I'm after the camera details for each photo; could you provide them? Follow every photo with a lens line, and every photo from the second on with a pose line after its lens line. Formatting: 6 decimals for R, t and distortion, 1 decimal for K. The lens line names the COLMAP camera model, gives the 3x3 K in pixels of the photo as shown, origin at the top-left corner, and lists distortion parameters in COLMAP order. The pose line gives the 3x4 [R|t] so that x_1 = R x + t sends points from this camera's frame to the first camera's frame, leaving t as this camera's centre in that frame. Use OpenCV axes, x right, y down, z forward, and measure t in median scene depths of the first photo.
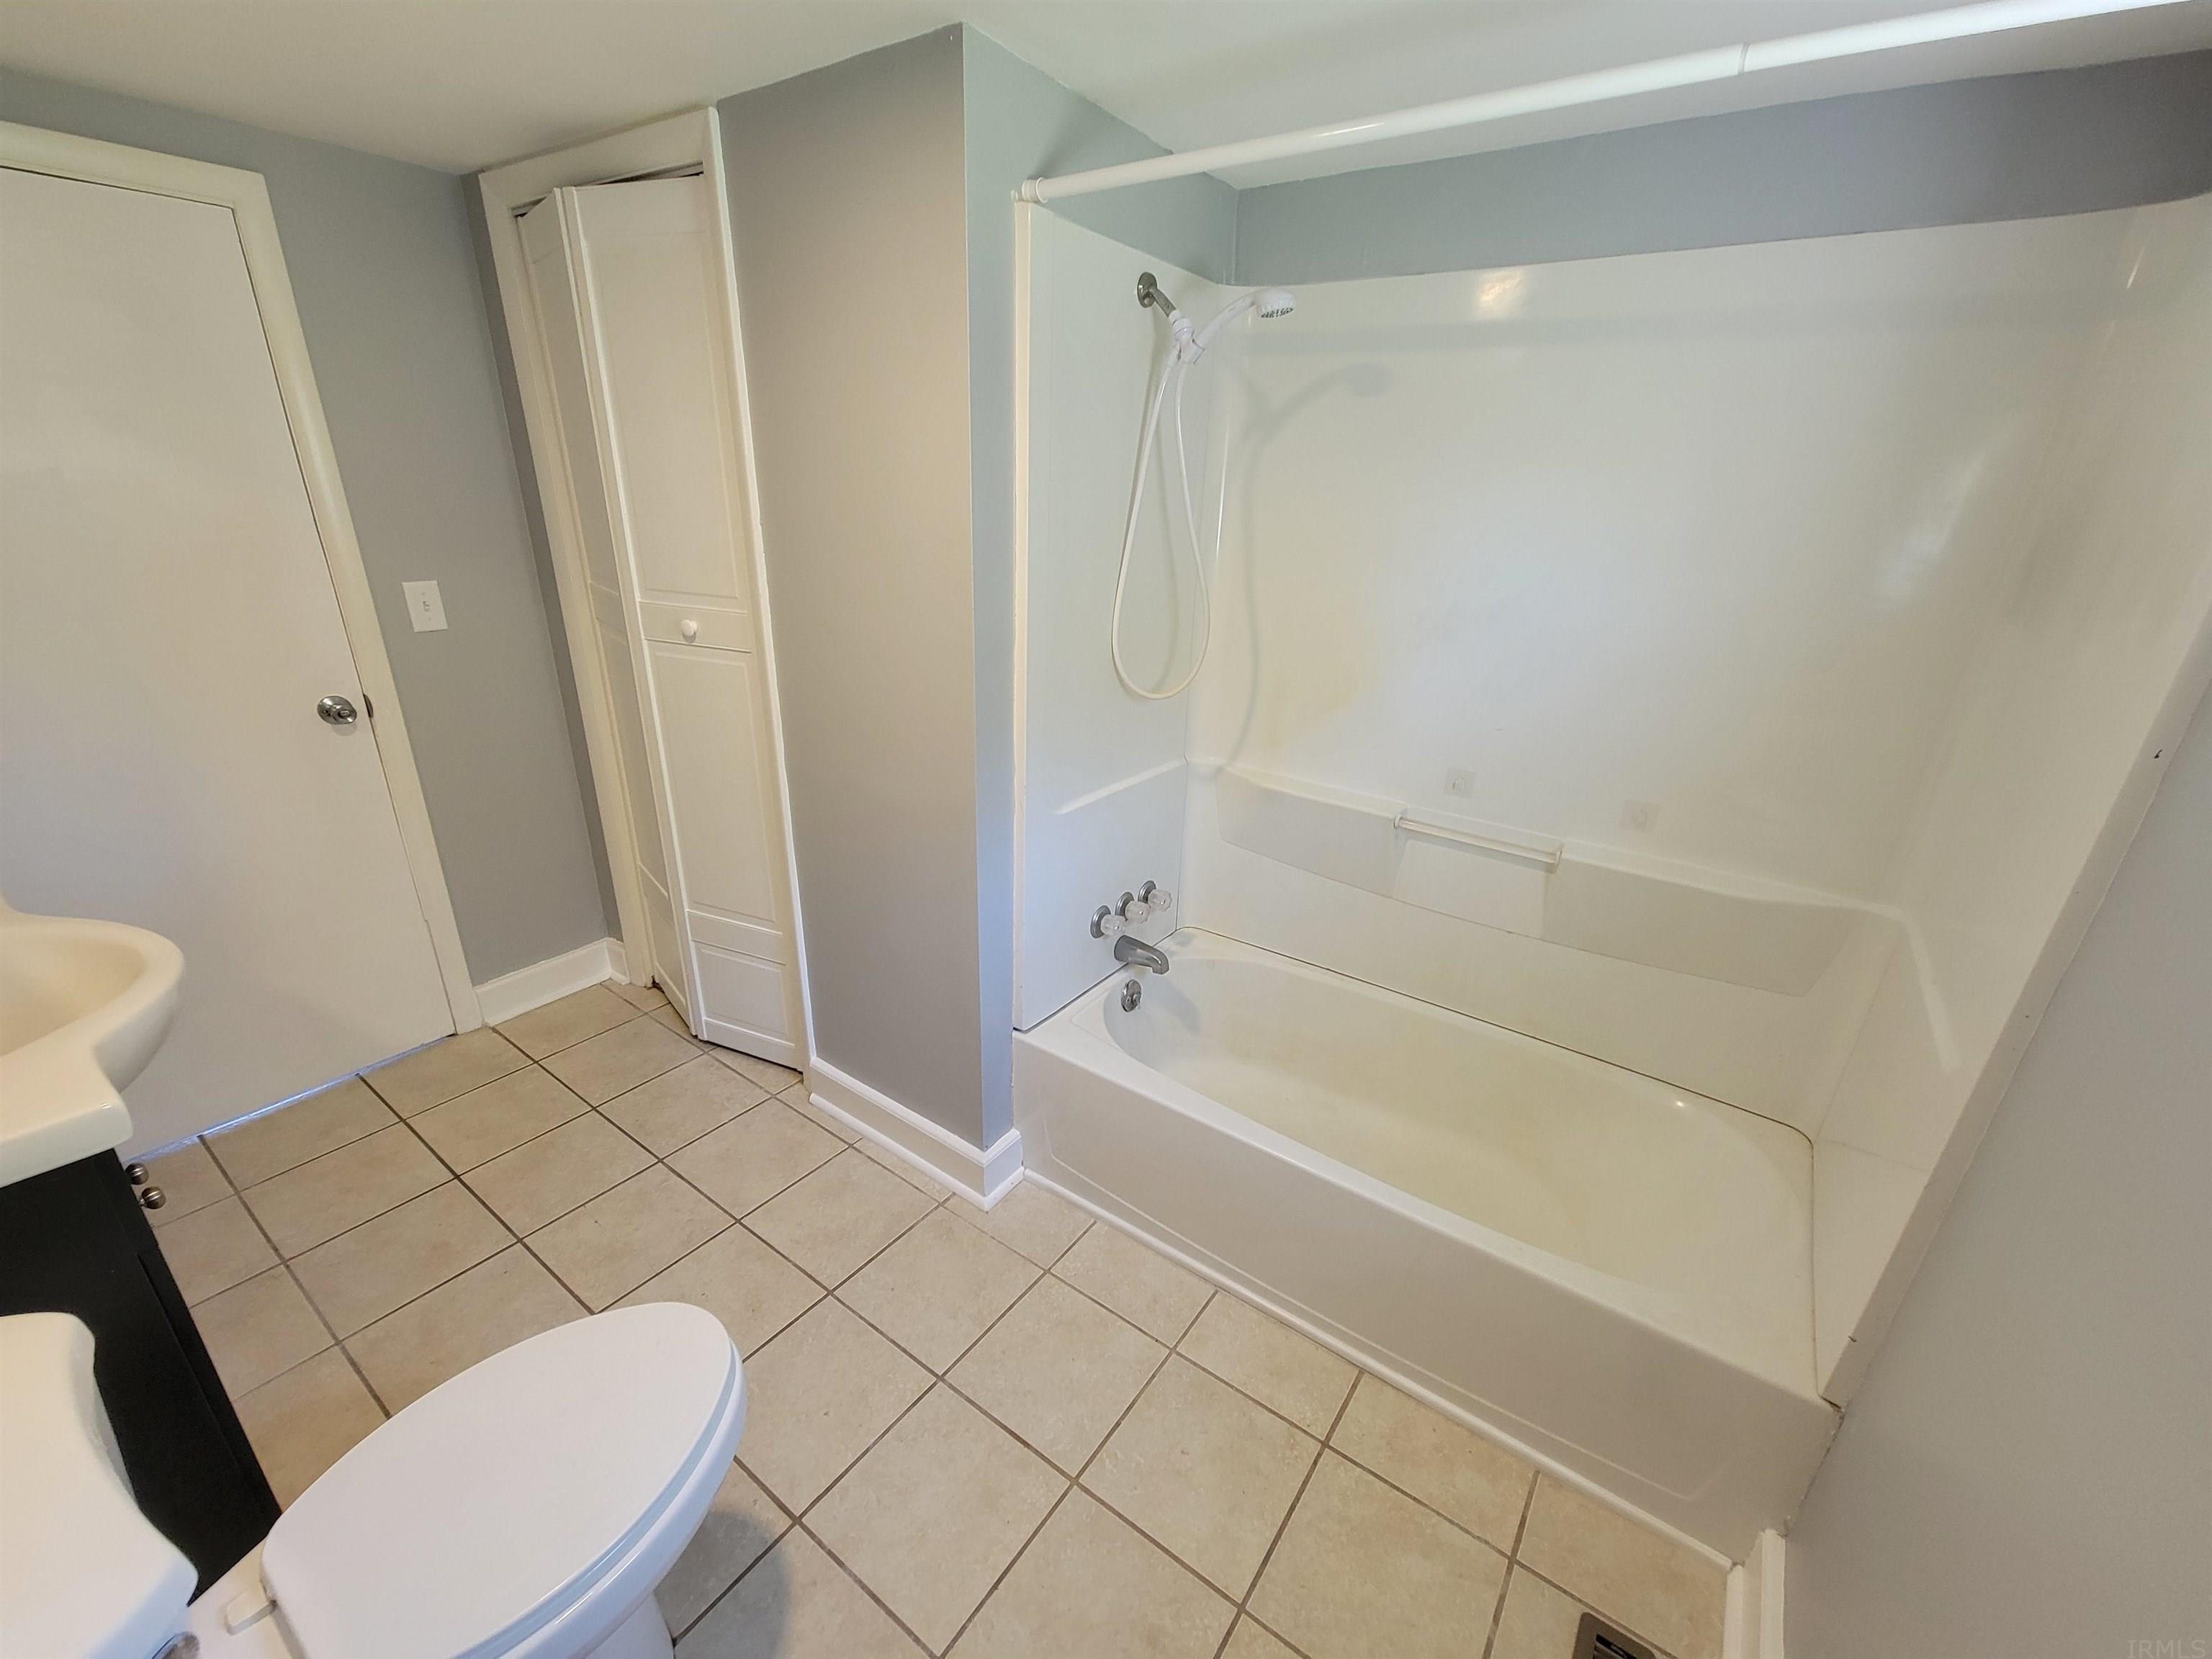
lens RADIAL K [[901.0, 0, 1107.9], [0, 901.0, 847.7], [0, 0, 1]] dist [-0.002405, -0.000076]
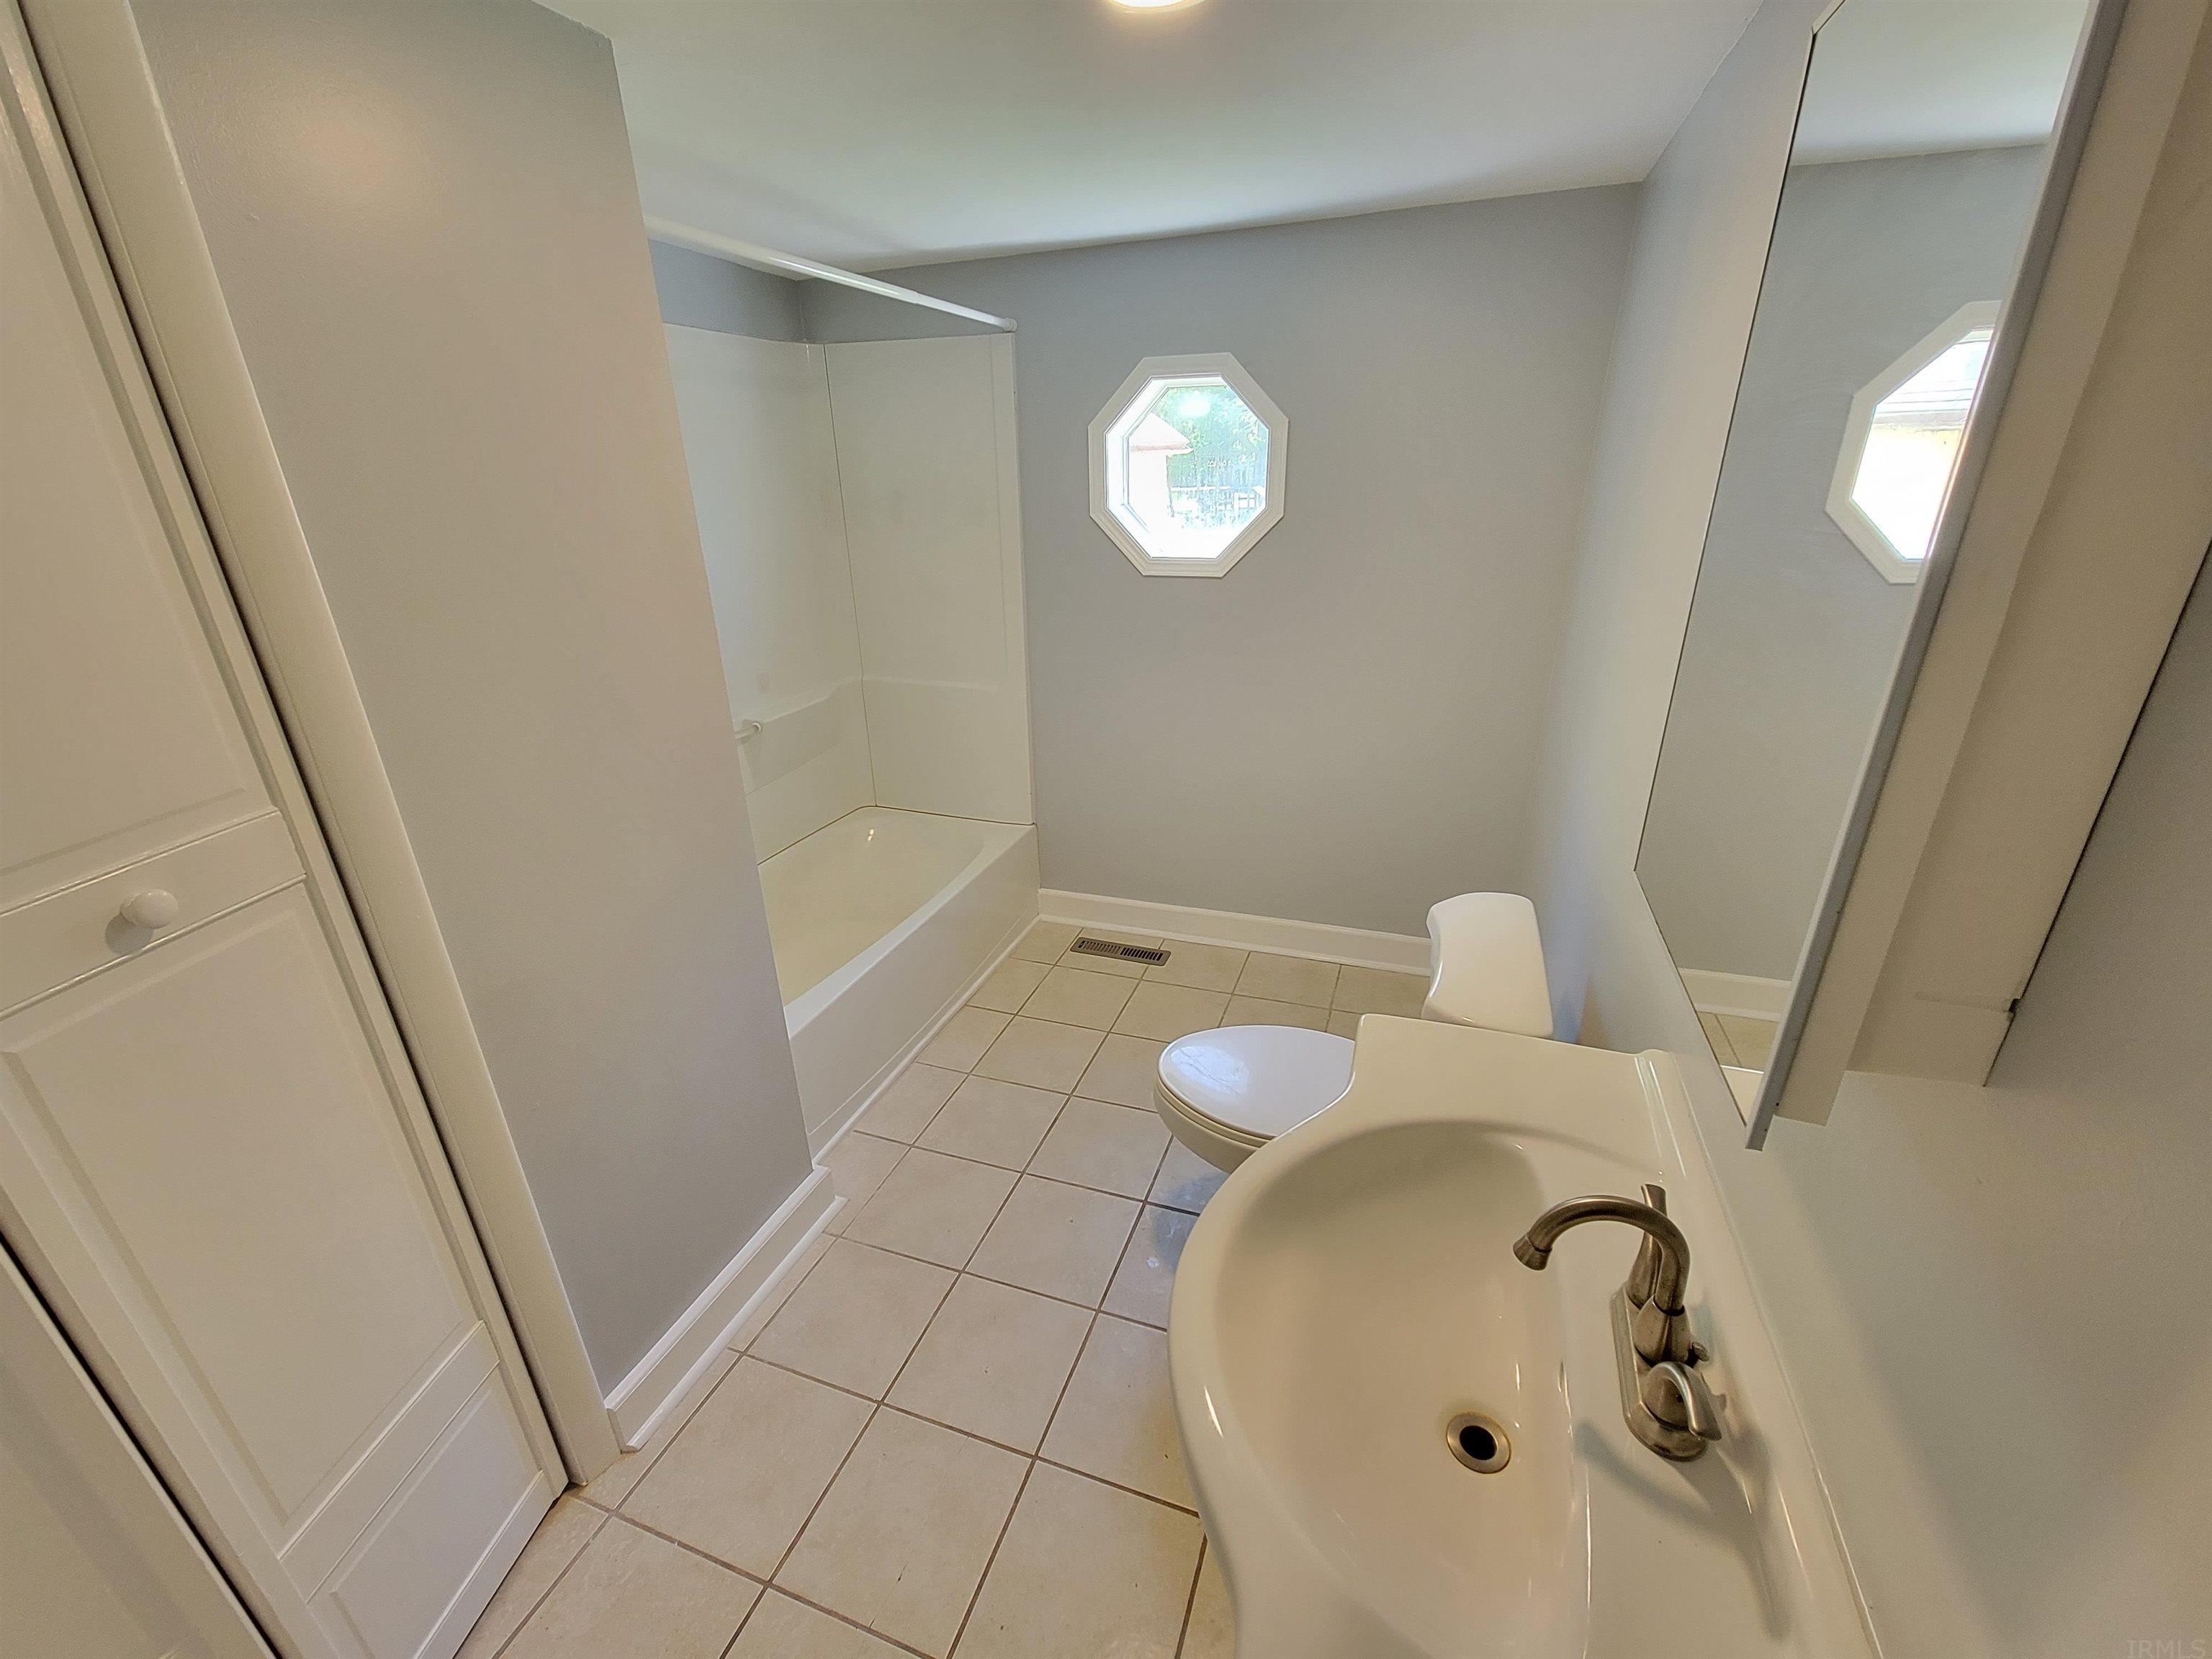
lens RADIAL K [[901.0, 0, 1107.9], [0, 901.0, 847.7], [0, 0, 1]] dist [-0.002405, -0.000076]
pose [[-0.278460, -0.393982, 0.875921, -1.294303], [0.380271, 0.792239, 0.477232, -0.395785], [-0.881960, 0.465978, -0.070787, 0.857644]]
